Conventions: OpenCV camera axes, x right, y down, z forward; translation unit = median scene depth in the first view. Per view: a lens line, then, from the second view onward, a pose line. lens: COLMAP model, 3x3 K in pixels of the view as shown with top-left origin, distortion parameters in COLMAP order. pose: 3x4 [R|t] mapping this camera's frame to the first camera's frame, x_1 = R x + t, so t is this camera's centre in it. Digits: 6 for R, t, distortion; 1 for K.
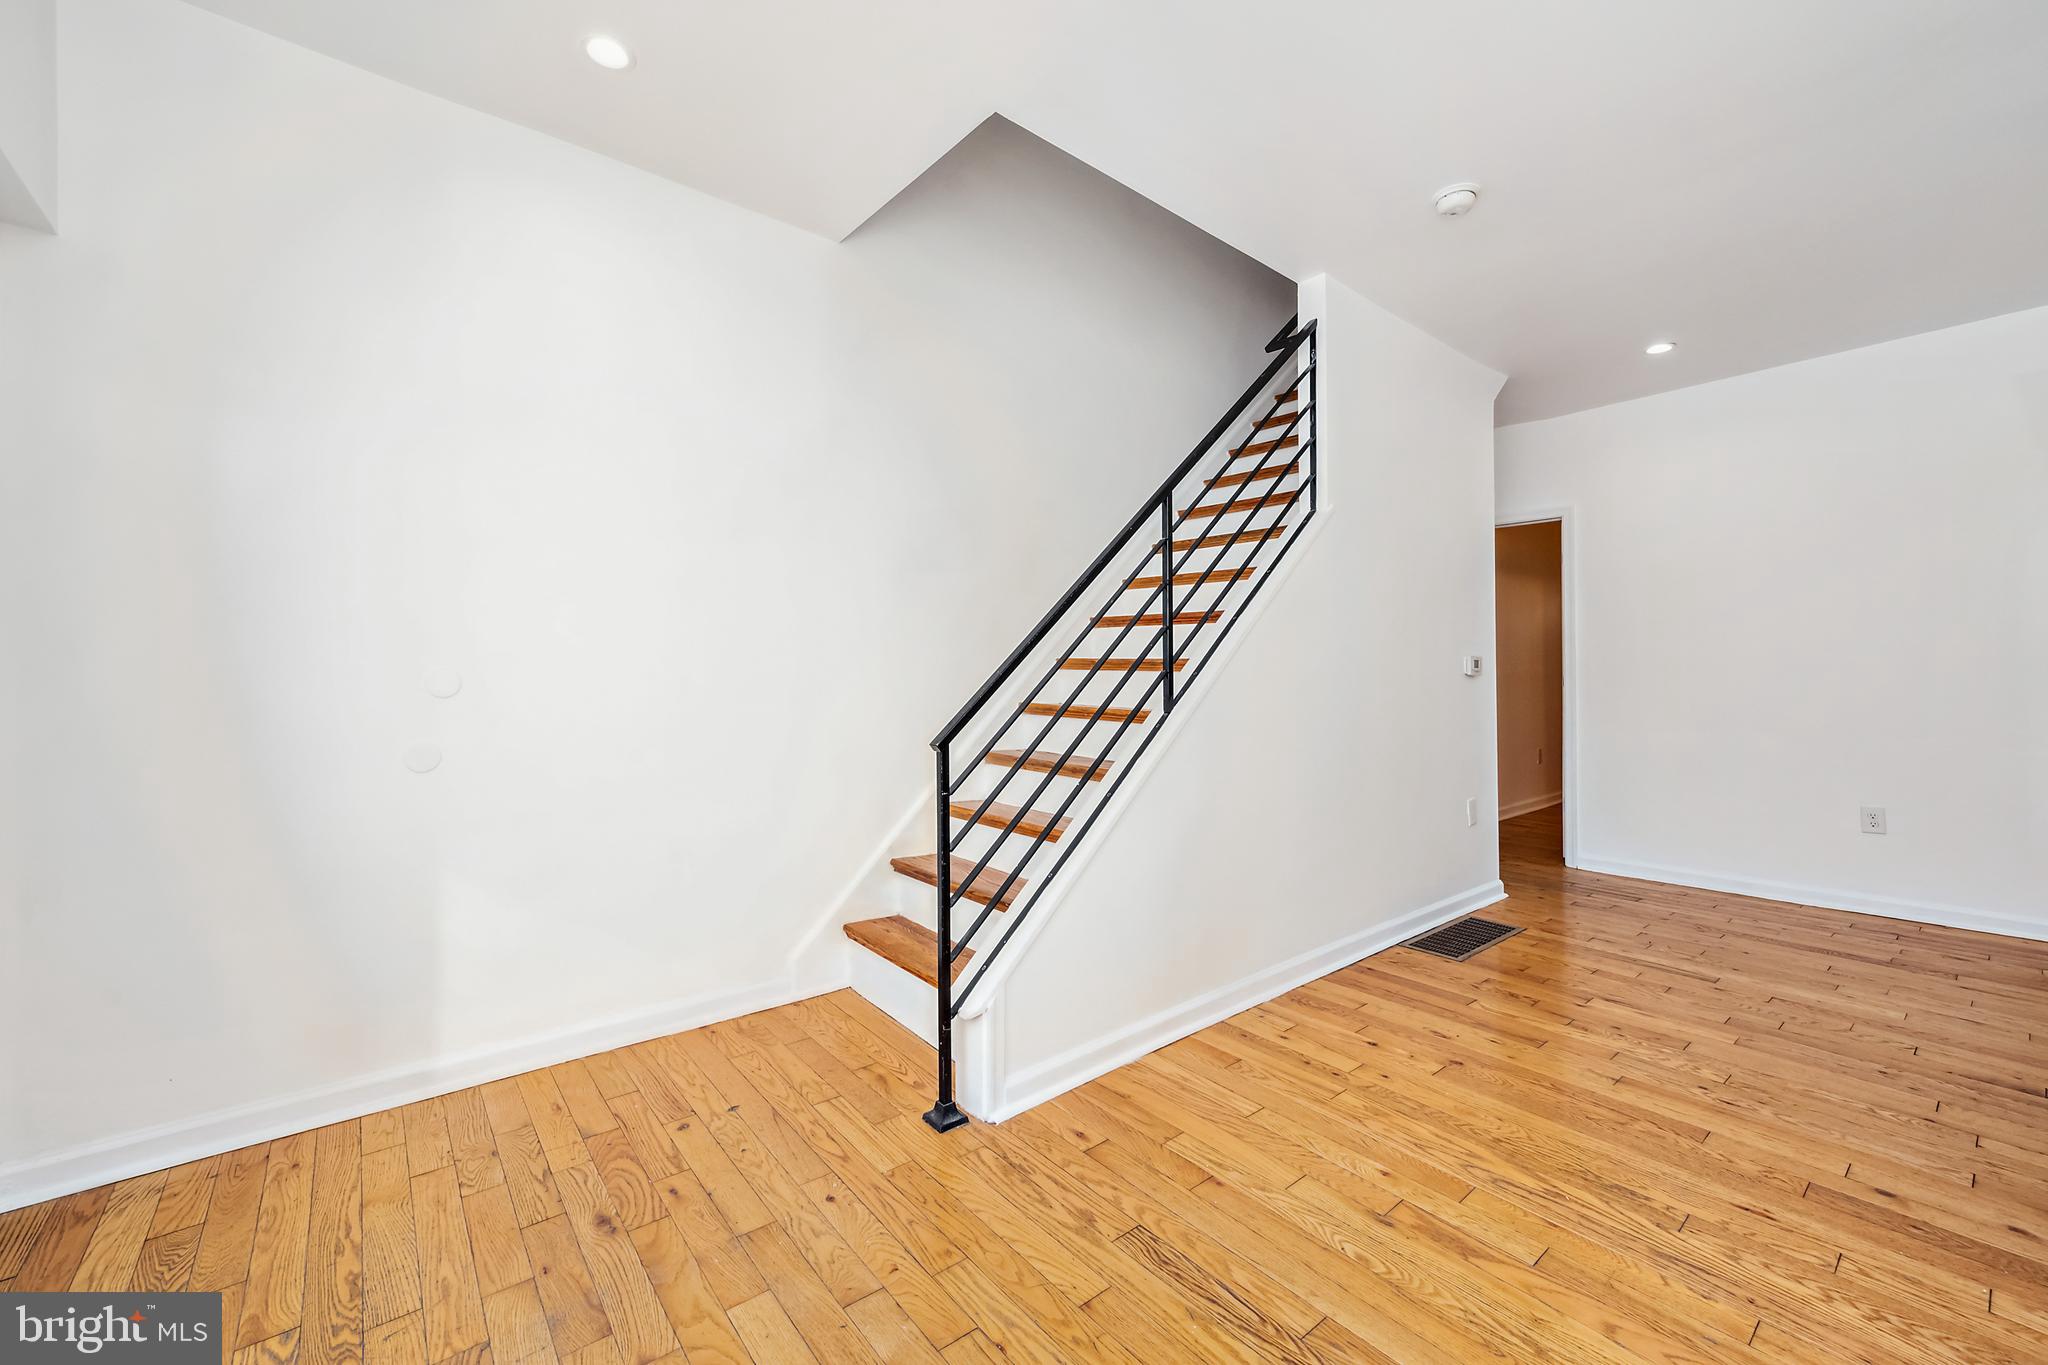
lens RADIAL K [[825.4, 0, 1035.4], [0, 825.4, 651.3], [0, 0, 1]] dist [0.003674, -0.000427]
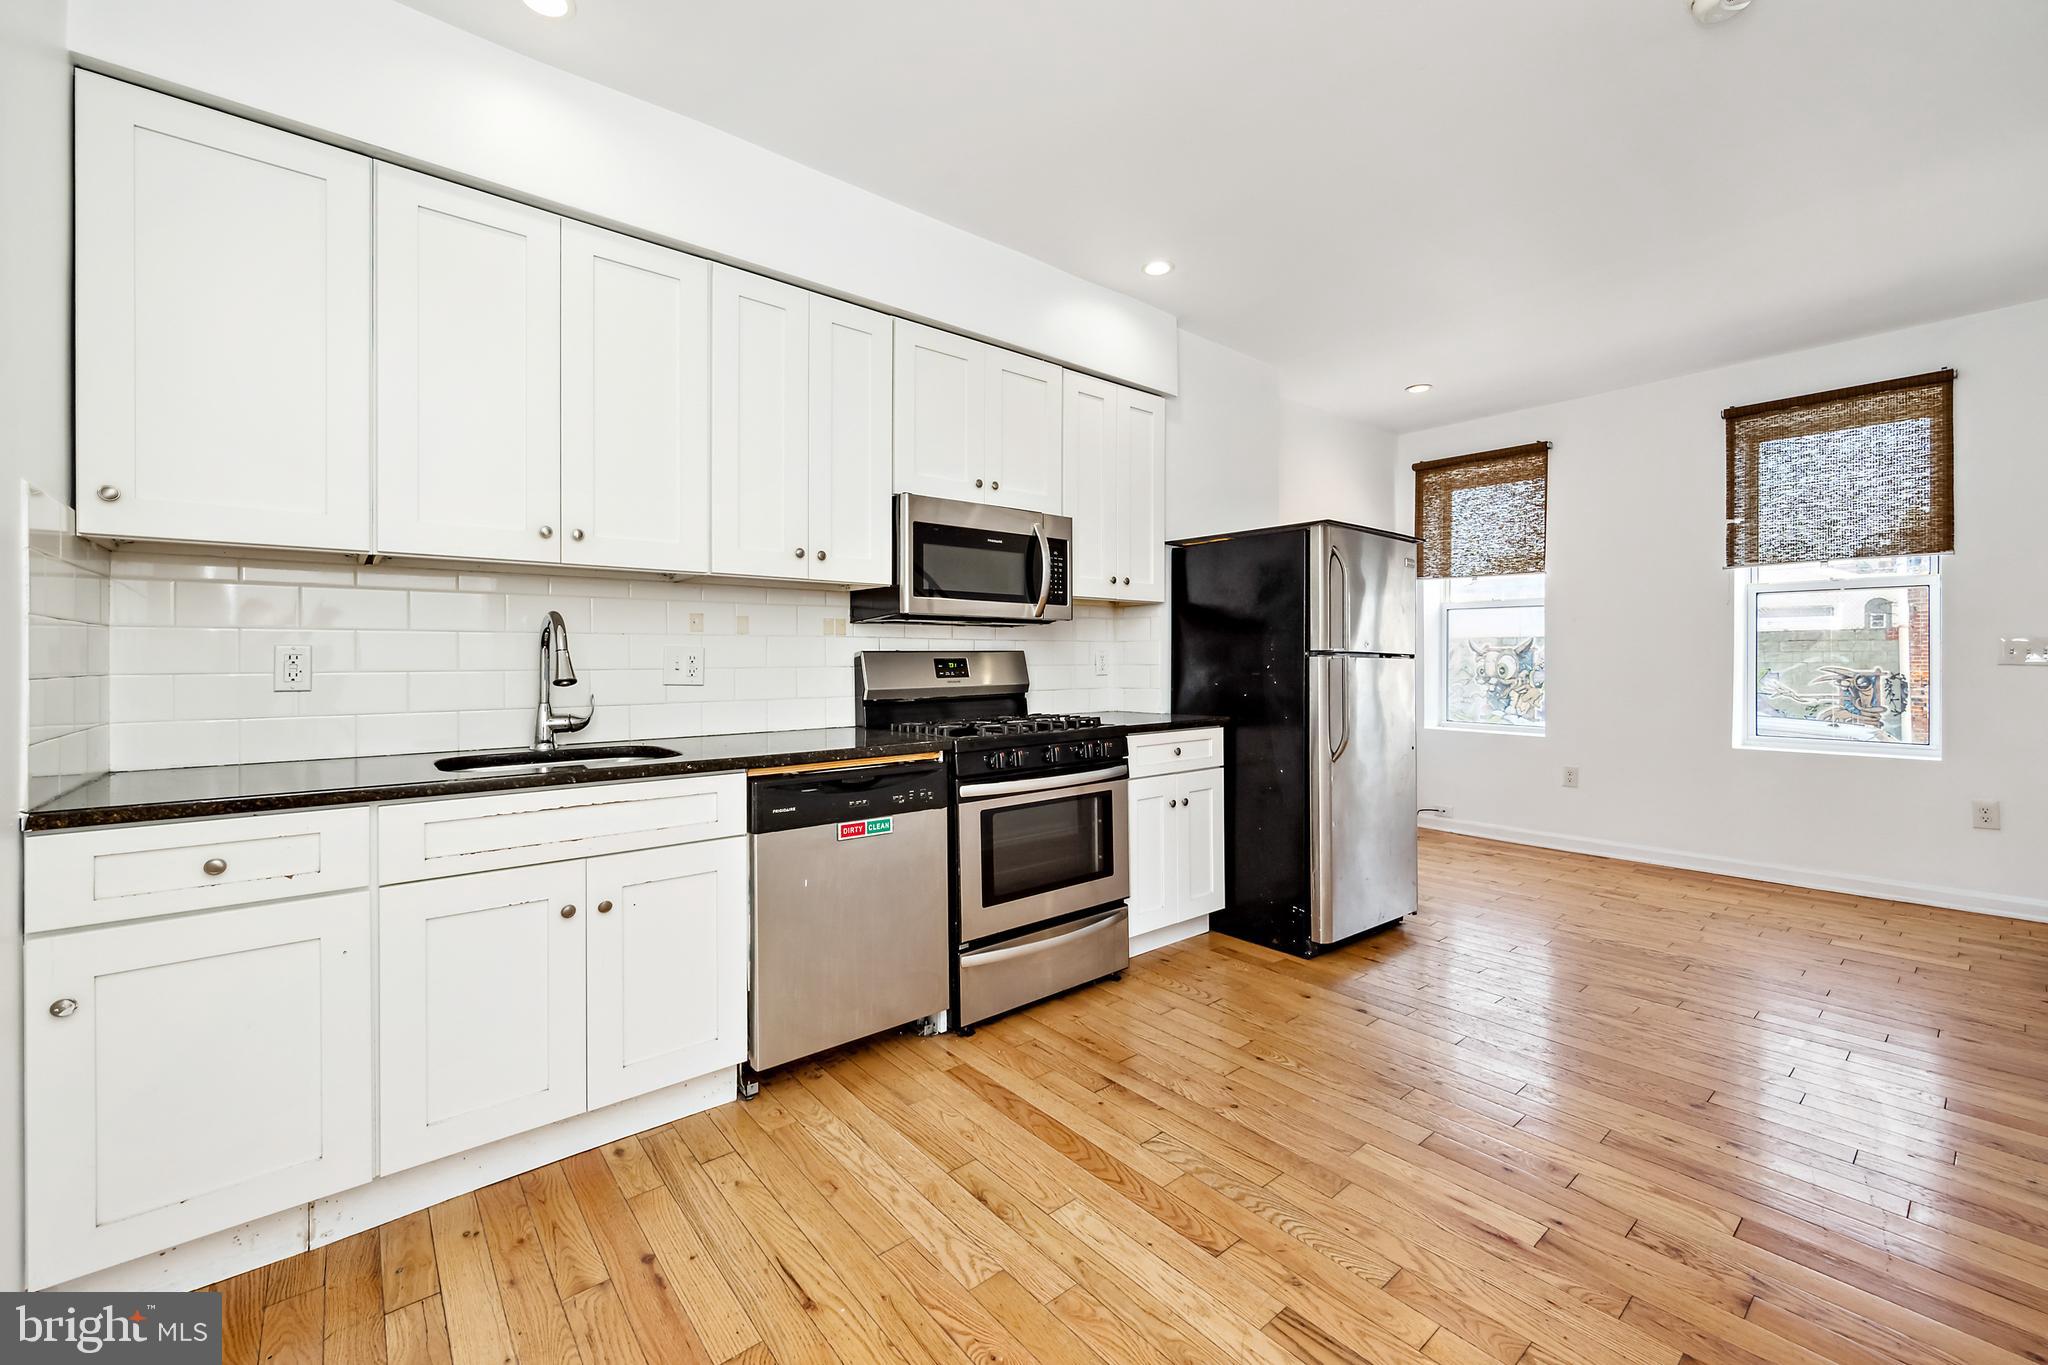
lens RADIAL K [[825.4, 0, 1011.8], [0, 825.4, 682.4], [0, 0, 1]] dist [0.003674, -0.000427]
pose [[-0.999864, 0.011413, 0.011926, 1.145443], [0.011485, 0.999916, 0.005990, 0.020148], [-0.011856, 0.006126, -0.999911, 1.759695]]
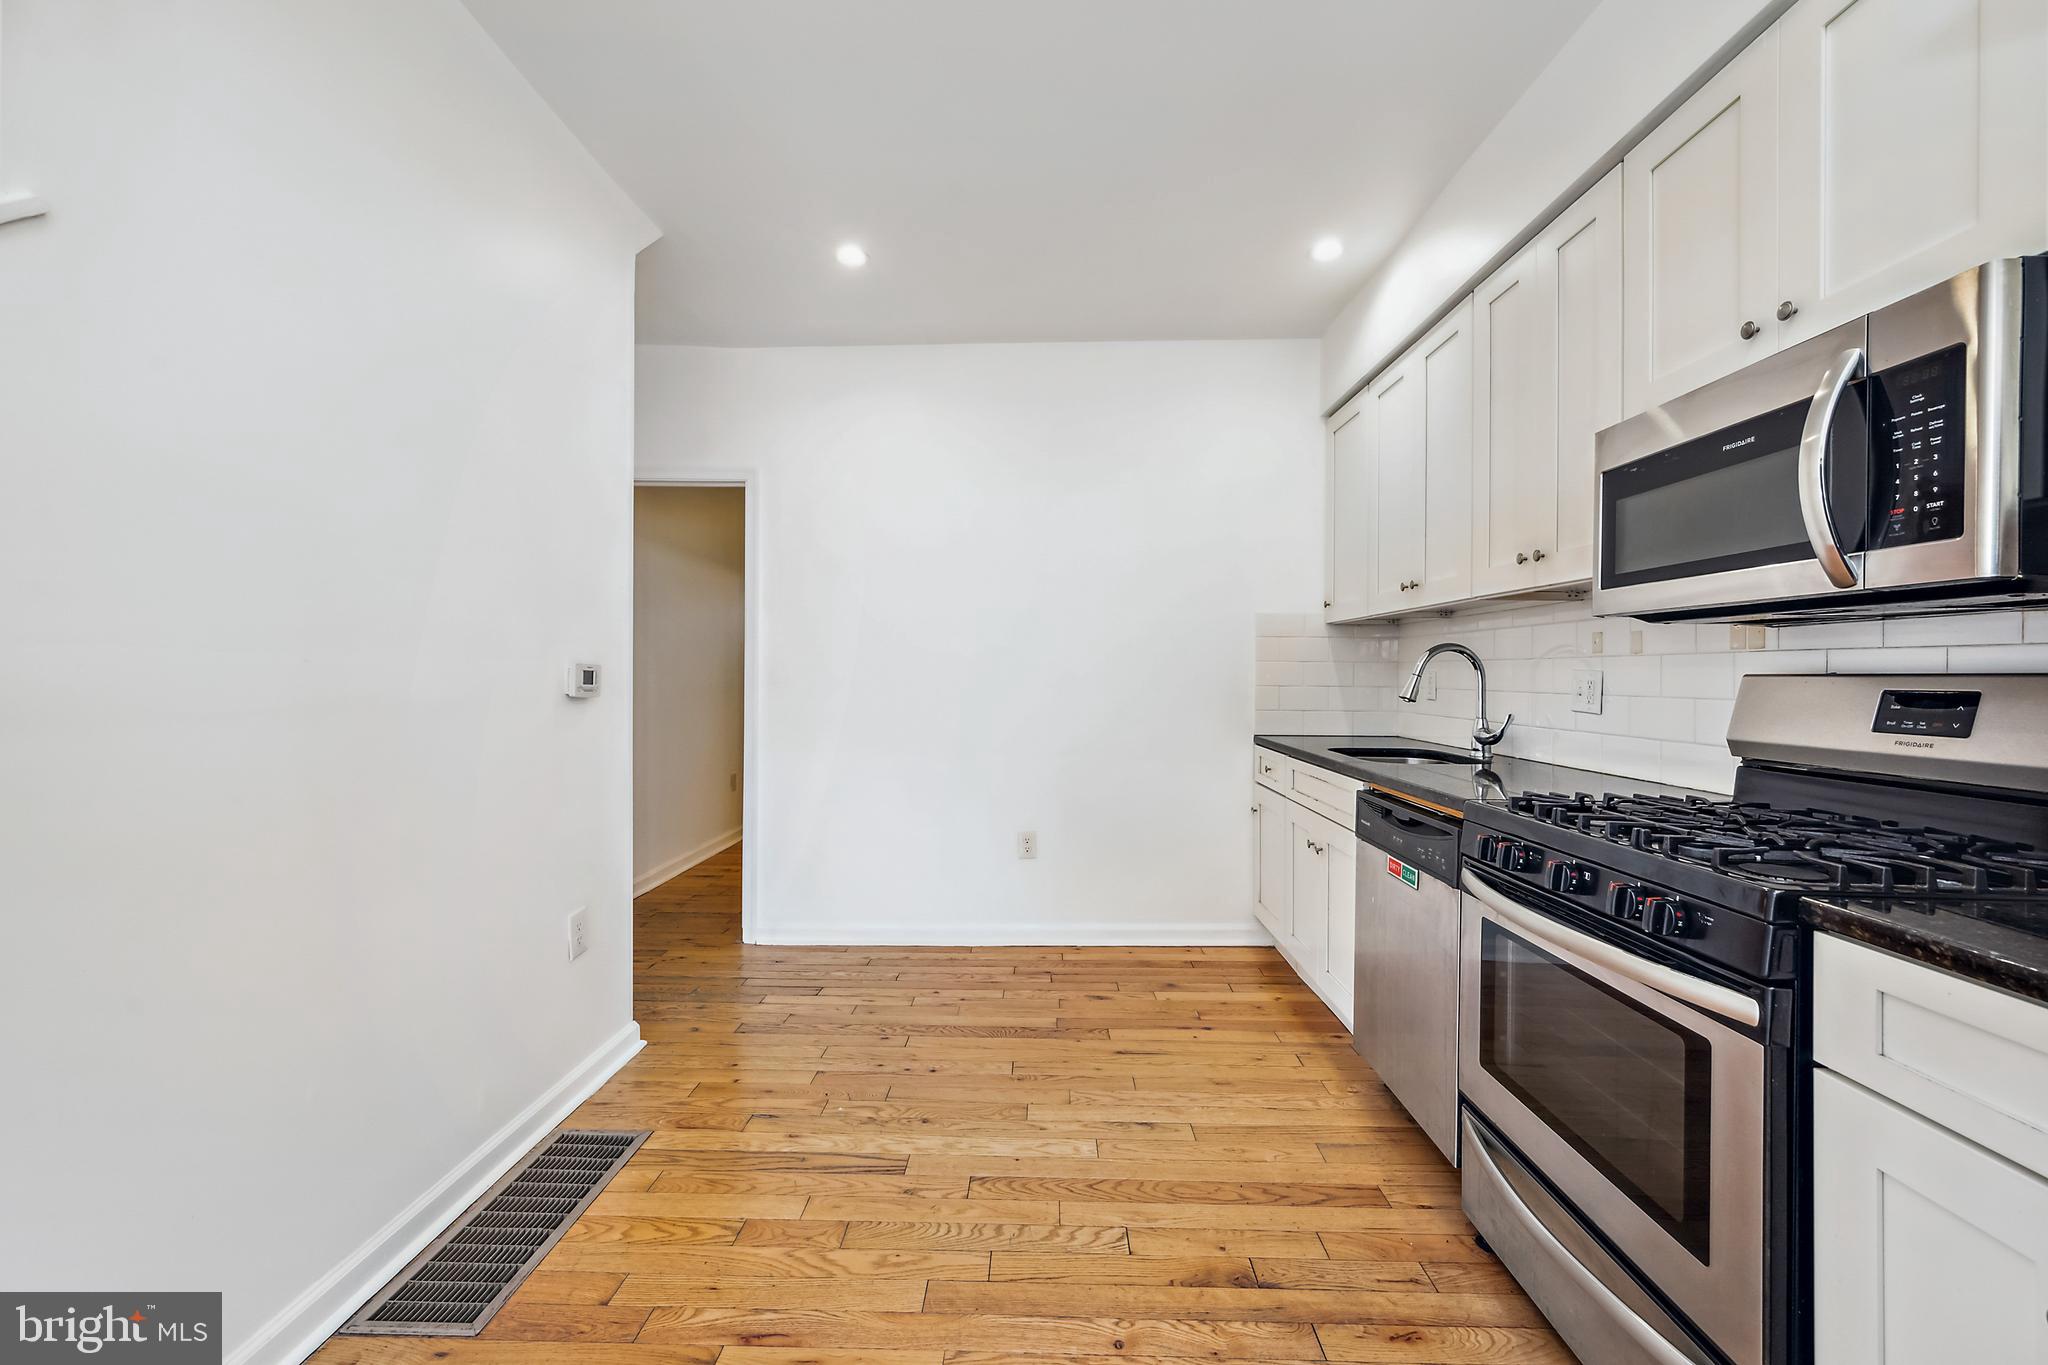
lens RADIAL K [[825.4, 0, 1042.8], [0, 825.4, 664.7], [0, 0, 1]] dist [0.003674, -0.000427]
pose [[0.639572, 0.020106, 0.768469, 0.445243], [-0.032203, 0.999481, 0.000651, -0.008317], [-0.768057, -0.025163, 0.639887, 0.593879]]
